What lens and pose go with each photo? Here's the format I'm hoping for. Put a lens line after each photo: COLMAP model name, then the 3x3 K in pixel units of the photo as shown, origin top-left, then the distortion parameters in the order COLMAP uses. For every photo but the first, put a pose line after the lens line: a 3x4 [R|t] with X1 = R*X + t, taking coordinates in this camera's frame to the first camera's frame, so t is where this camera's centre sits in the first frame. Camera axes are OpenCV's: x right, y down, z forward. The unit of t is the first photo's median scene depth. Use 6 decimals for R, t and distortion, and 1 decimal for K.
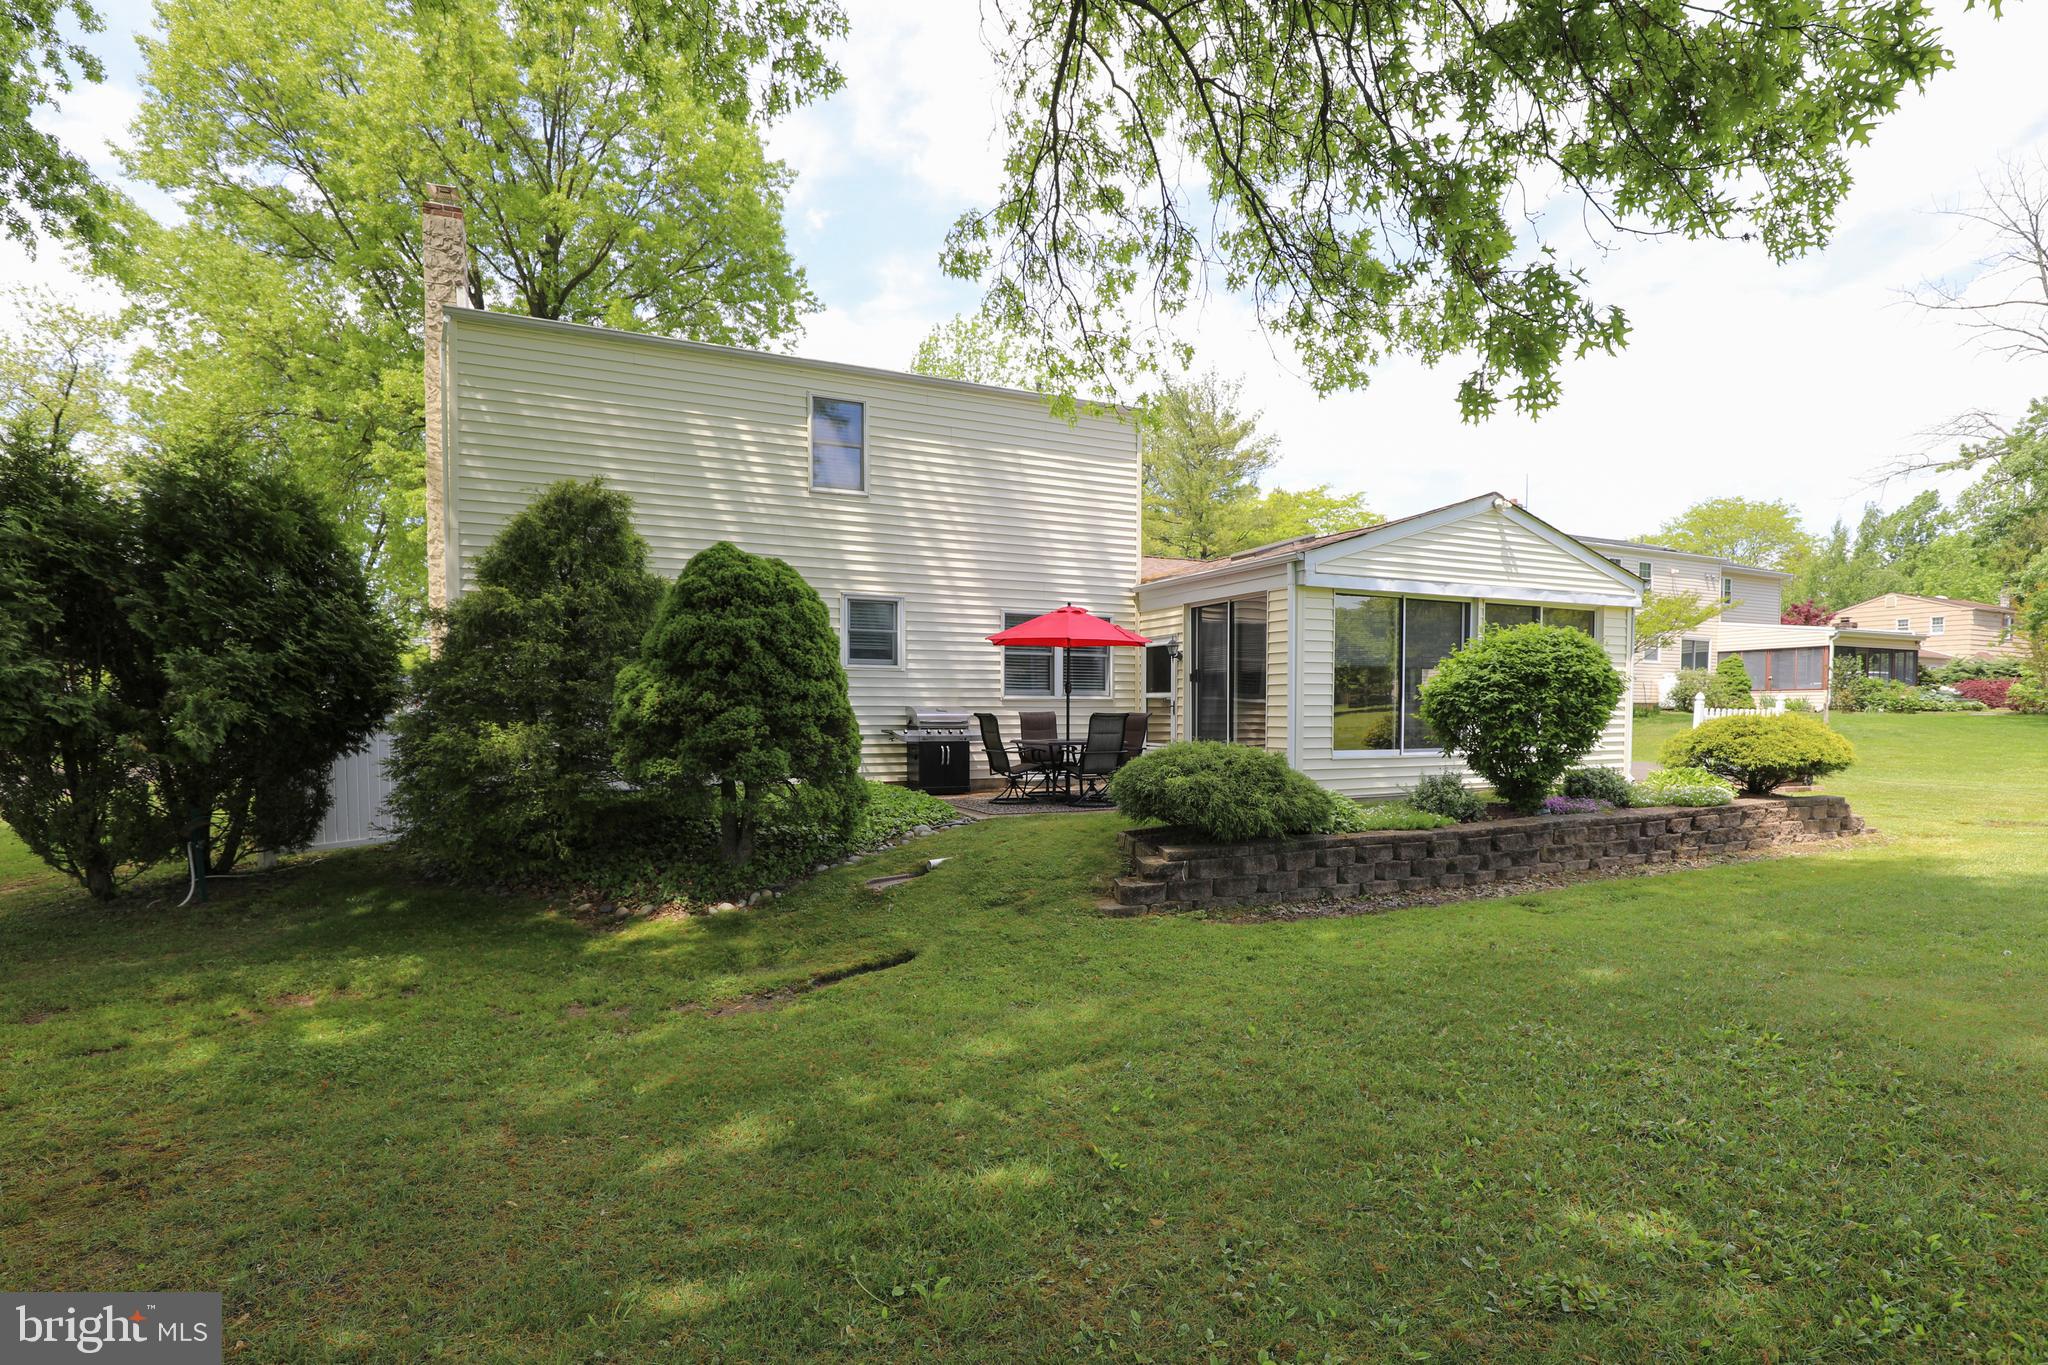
lens RADIAL K [[803.3, 0, 1024.6], [0, 803.3, 728.4], [0, 0, 1]] dist [-0.016196, 0.000204]
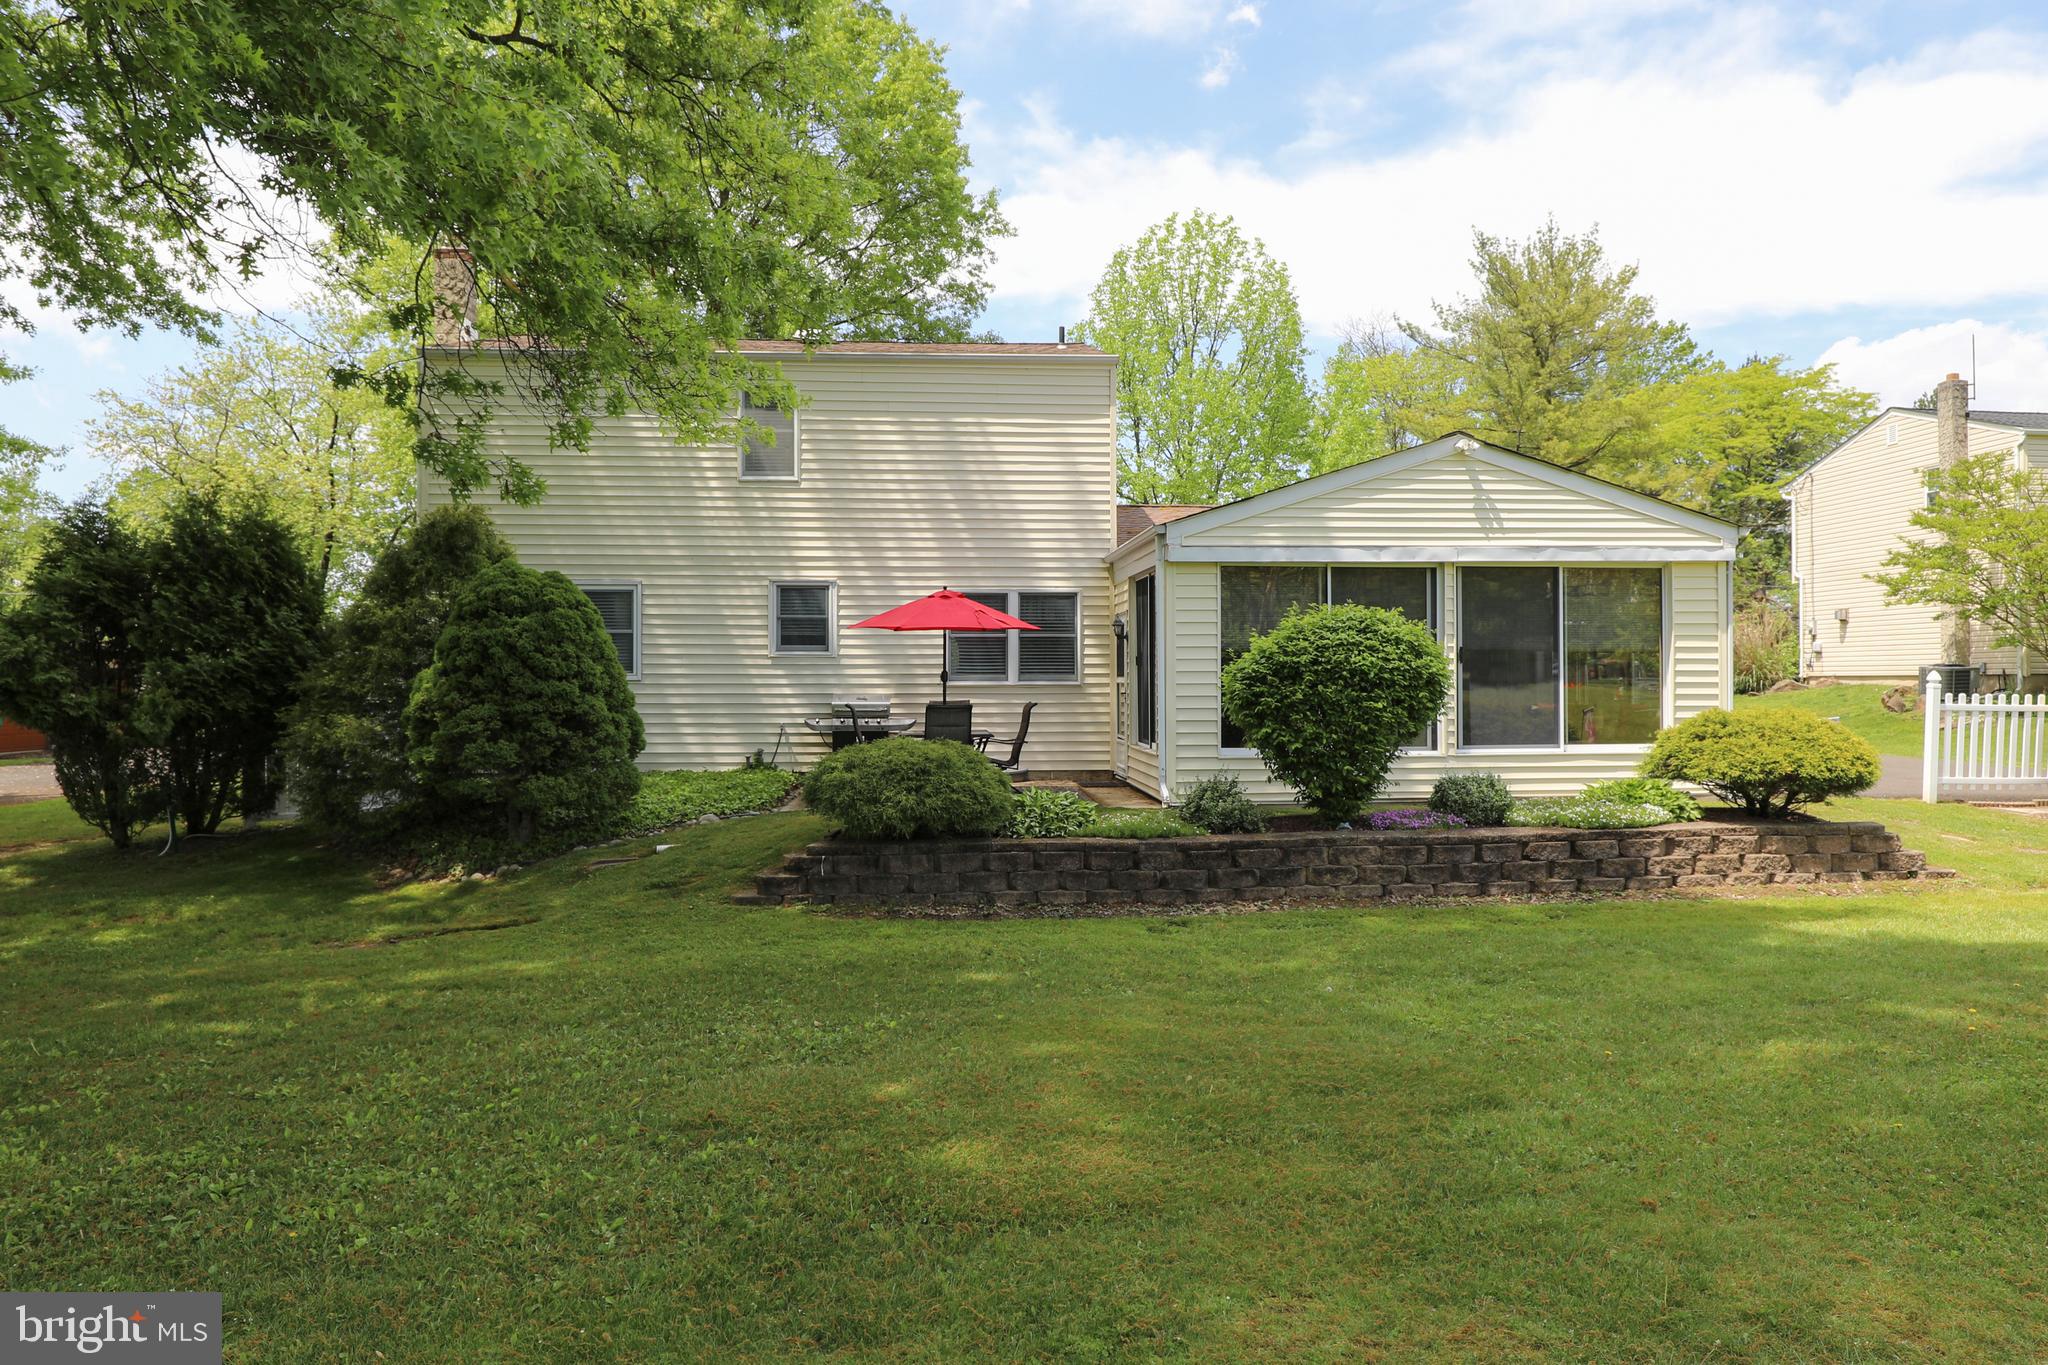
lens RADIAL K [[992.3, 0, 1024.0], [0, 992.3, 682.5], [0, 0, 1]] dist [-0.011060, -0.000364]
pose [[0.953866, -0.003081, -0.300216, 0.744597], [-0.003889, 0.999737, -0.022616, -0.026394], [0.300207, 0.022740, 0.953603, -0.125855]]
